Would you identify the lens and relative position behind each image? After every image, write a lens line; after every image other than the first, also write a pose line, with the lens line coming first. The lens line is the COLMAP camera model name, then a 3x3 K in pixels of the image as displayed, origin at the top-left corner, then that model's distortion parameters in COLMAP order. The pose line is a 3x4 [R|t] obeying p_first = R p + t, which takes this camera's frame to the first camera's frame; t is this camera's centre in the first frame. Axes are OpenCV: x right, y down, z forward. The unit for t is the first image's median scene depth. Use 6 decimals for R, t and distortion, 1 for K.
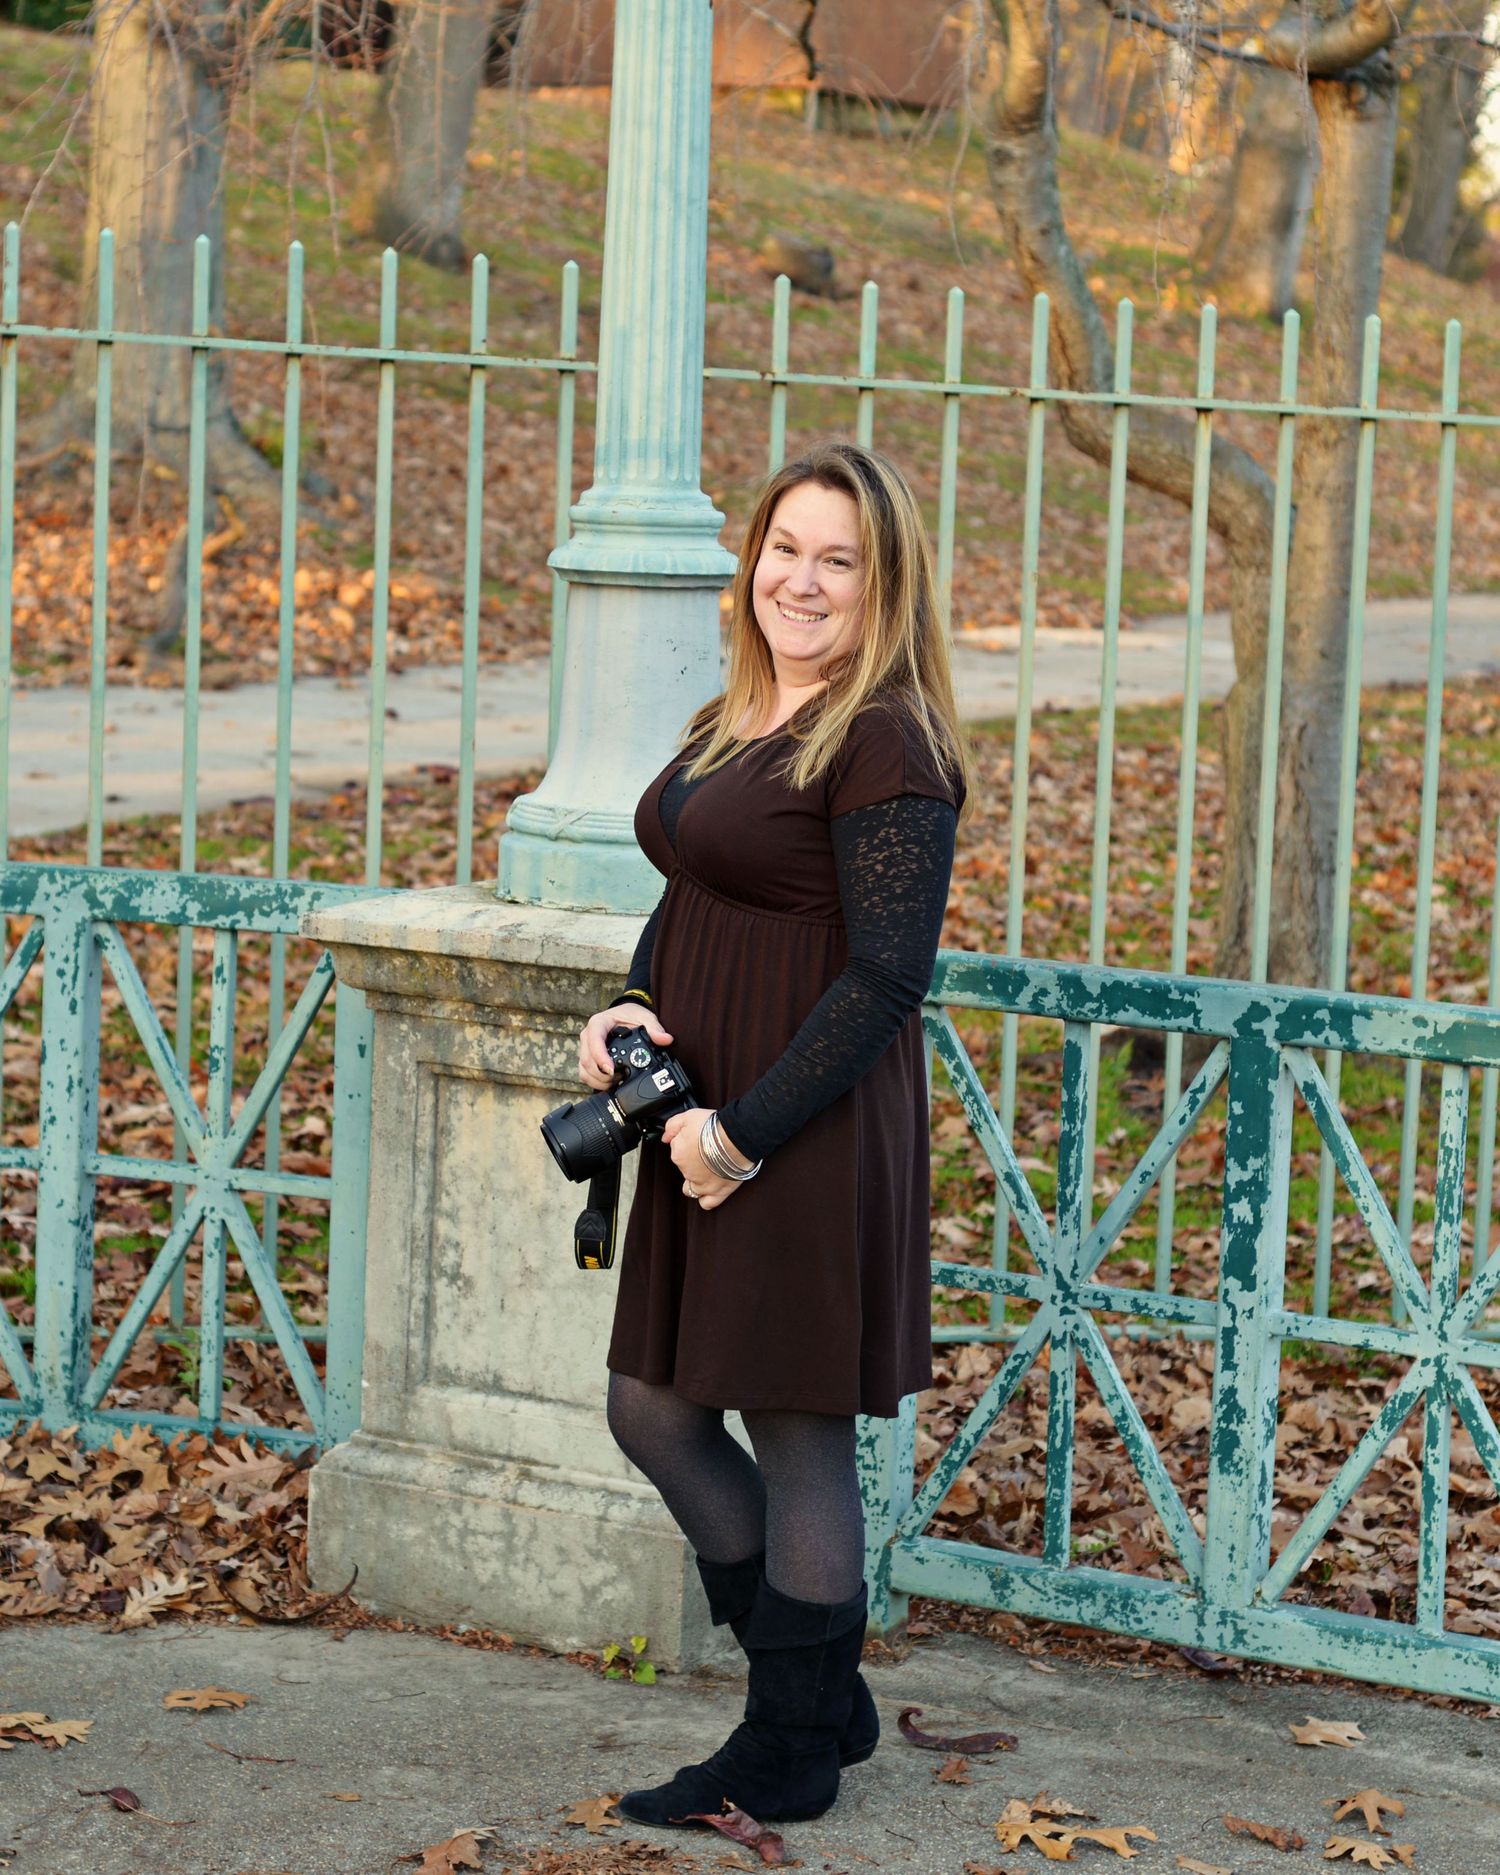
lens RADIAL K [[5005.4, 0, 750.0], [0, 5005.4, 937.5], [0, 0, 1]] dist [-0.036689, 0.014944]
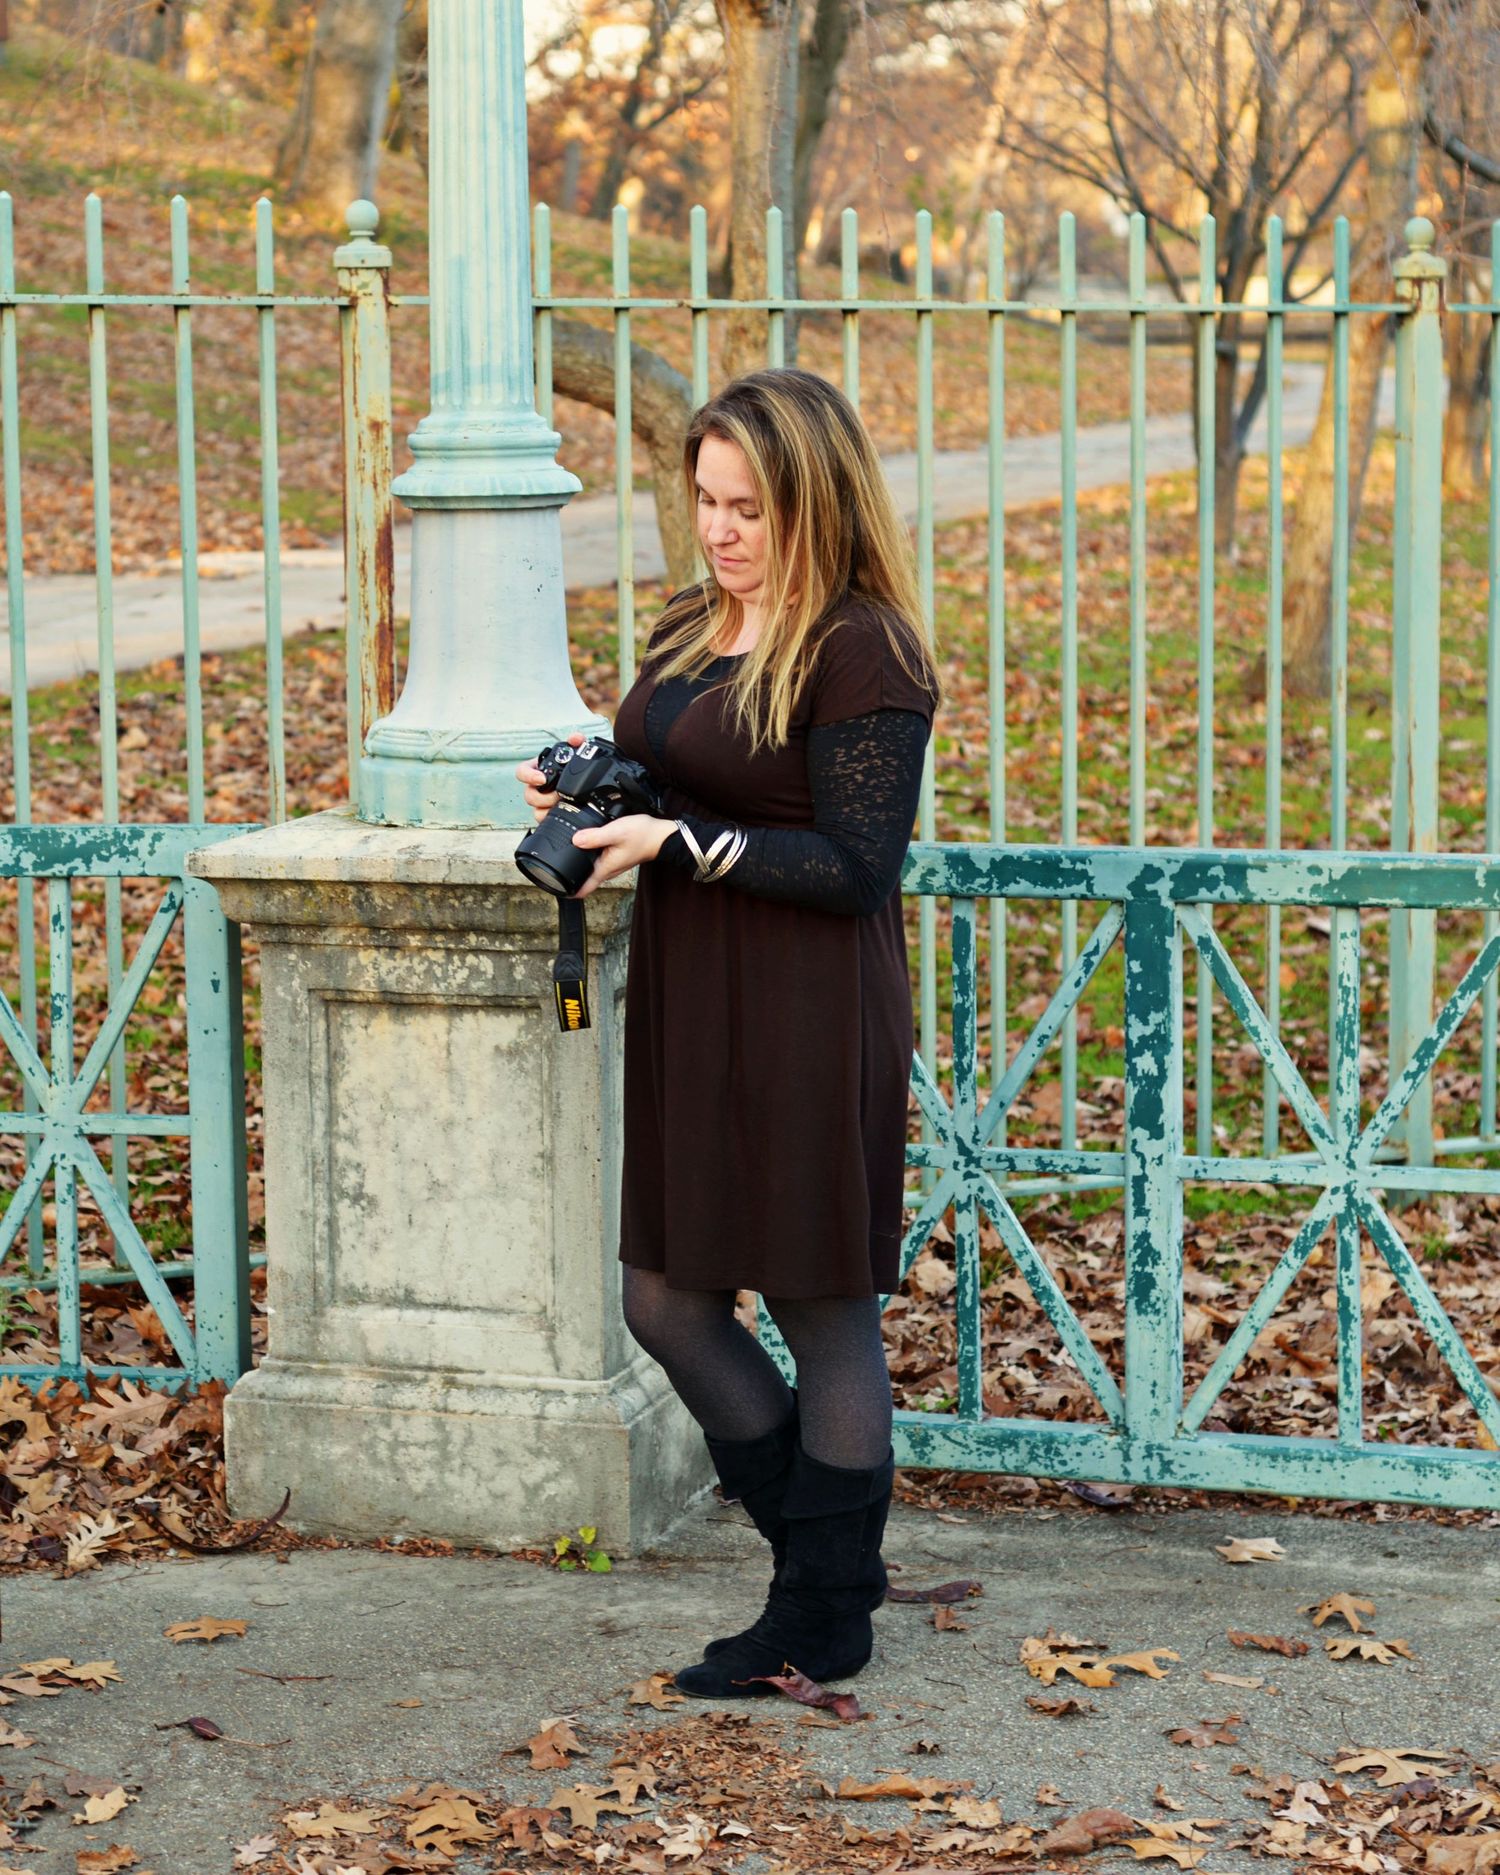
lens RADIAL K [[5005.4, 0, 750.0], [0, 5005.4, 937.5], [0, 0, 1]] dist [-0.036689, 0.014944]
pose [[0.977726, -0.079621, 0.194197, -0.179870], [0.076494, 0.996792, 0.023560, -0.002910], [-0.195450, -0.008180, 0.980679, -0.014890]]
